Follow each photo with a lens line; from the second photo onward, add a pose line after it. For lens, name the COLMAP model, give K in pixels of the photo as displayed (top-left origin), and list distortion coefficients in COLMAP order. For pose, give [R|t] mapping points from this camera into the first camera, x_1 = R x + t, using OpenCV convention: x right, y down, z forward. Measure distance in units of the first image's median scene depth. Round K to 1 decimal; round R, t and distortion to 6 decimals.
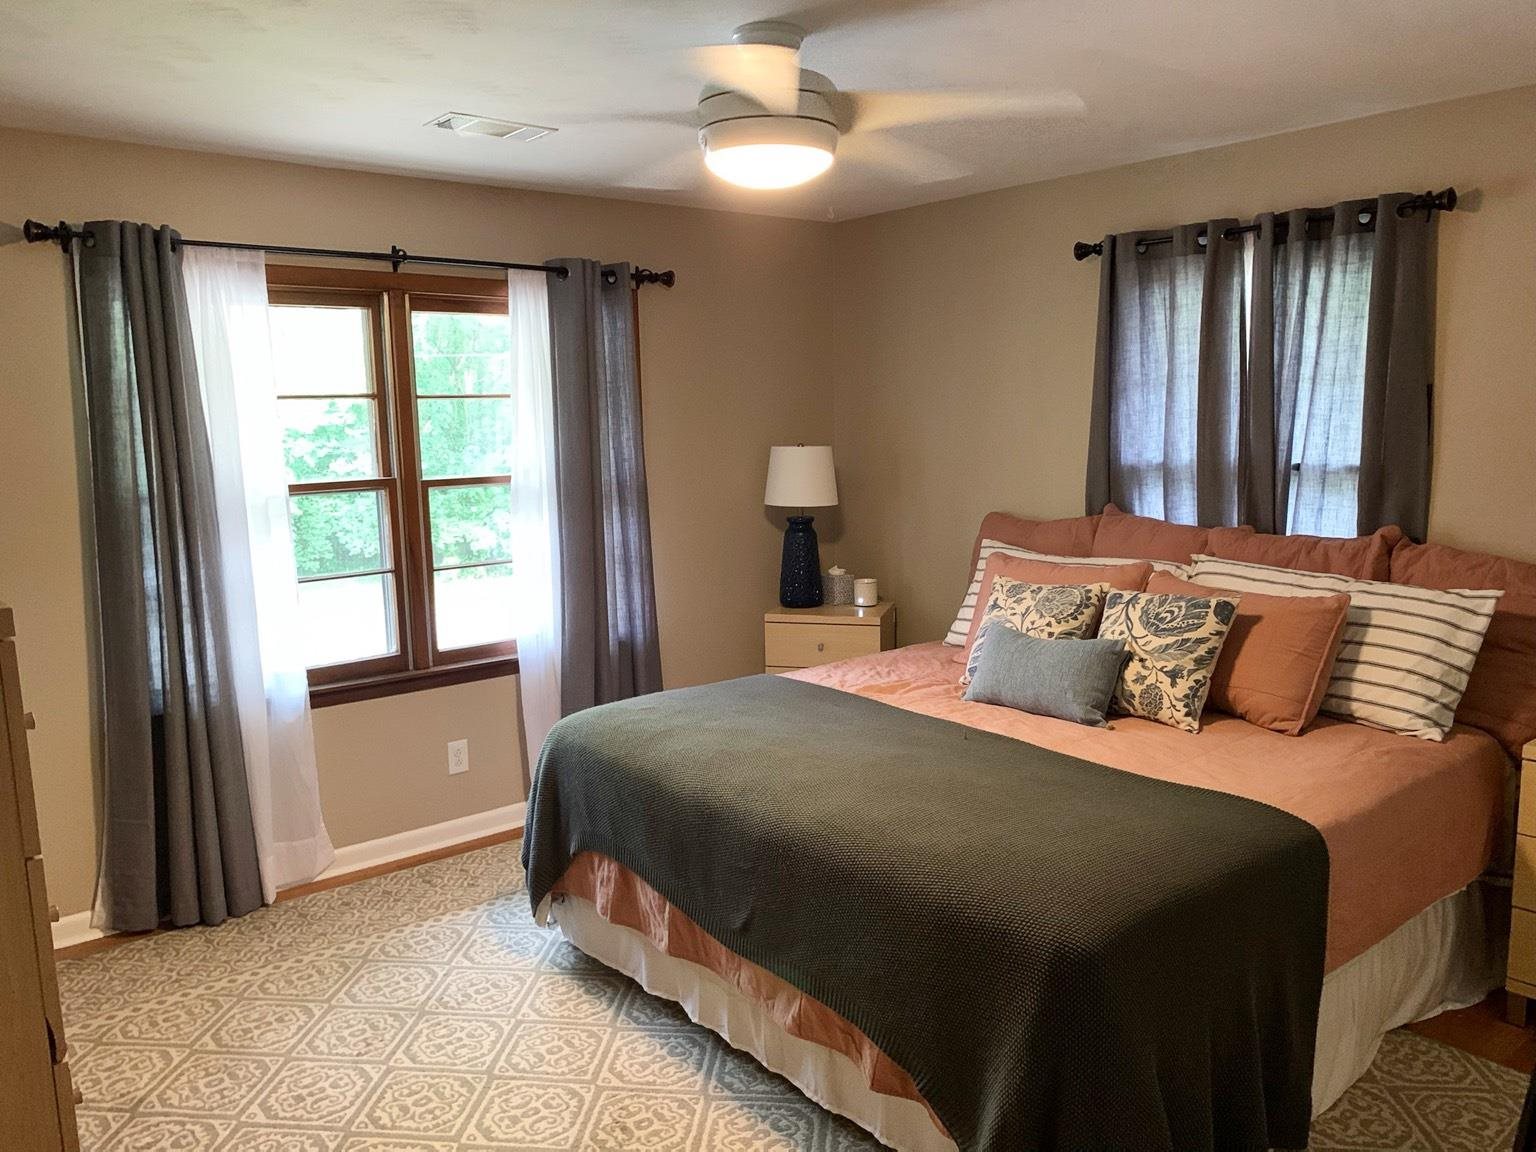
lens RADIAL K [[1149.1, 0, 768.0], [0, 1149.1, 576.0], [0, 0, 1]] dist [0.071157, -0.110235]
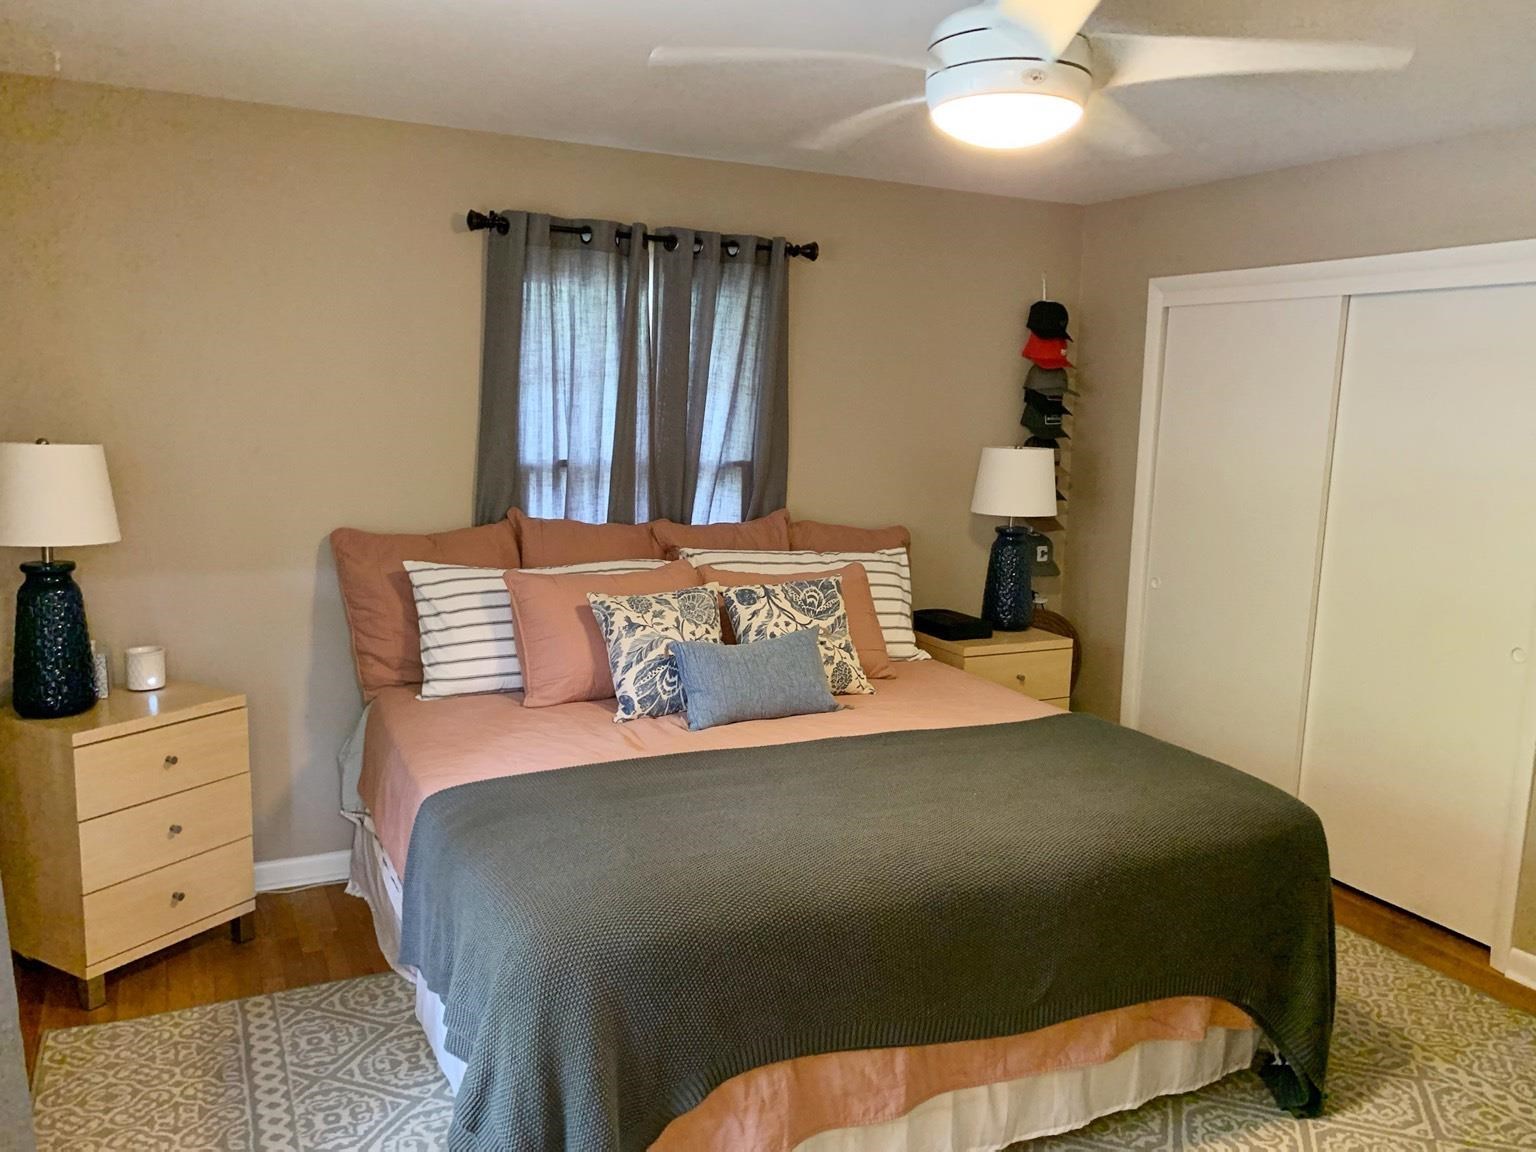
lens RADIAL K [[1149.1, 0, 768.0], [0, 1149.1, 576.0], [0, 0, 1]] dist [0.071157, -0.110235]
pose [[0.242089, -0.115423, 0.963364, -0.609060], [0.109281, 0.989825, 0.091132, -0.078800], [-0.964080, 0.083216, 0.252239, 0.655199]]
